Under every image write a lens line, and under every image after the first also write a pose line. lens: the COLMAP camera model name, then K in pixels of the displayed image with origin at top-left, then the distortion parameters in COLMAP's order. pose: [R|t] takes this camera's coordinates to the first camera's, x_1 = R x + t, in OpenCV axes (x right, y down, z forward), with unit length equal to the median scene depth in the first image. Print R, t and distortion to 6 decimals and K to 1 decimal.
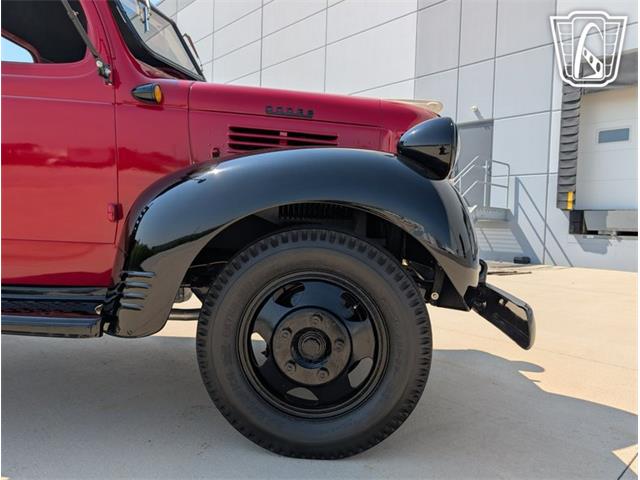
lens RADIAL K [[463.7, 0, 309.8], [0, 463.7, 240.5], [0, 0, 1]] dist [0.003956, -0.001351]
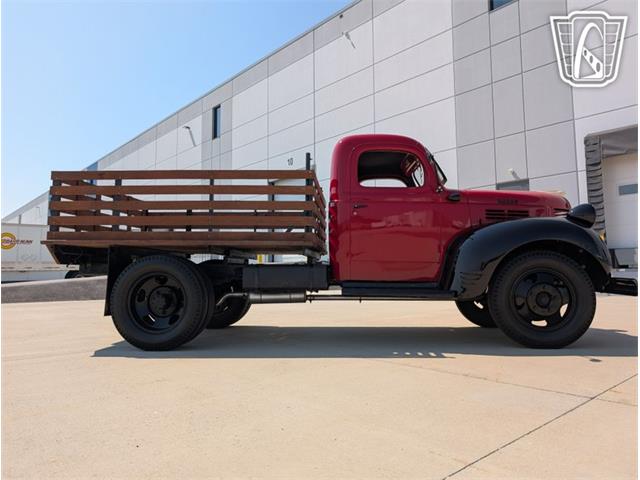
lens RADIAL K [[454.7, 0, 309.4], [0, 454.7, 231.5], [0, 0, 1]] dist [0.007572, 0.000699]
pose [[0.998936, -0.037800, -0.026417, -0.980163], [0.033879, 0.990166, -0.135732, 0.137219], [0.031288, 0.134693, 0.990393, -1.234865]]
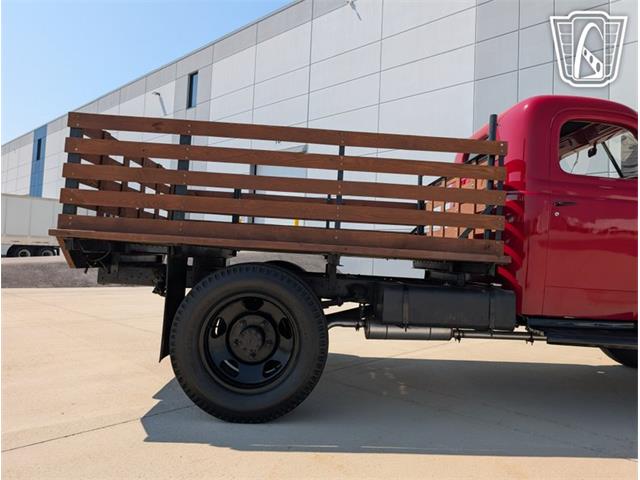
lens RADIAL K [[458.7, 0, 320.0], [0, 458.7, 240.0], [0, 0, 1]] dist [0.001163, 0.000679]
pose [[0.996040, 0.017743, 0.087122, -1.684579], [-0.010424, 0.996432, -0.083755, -0.031868], [-0.088297, 0.082516, 0.992671, -0.434585]]
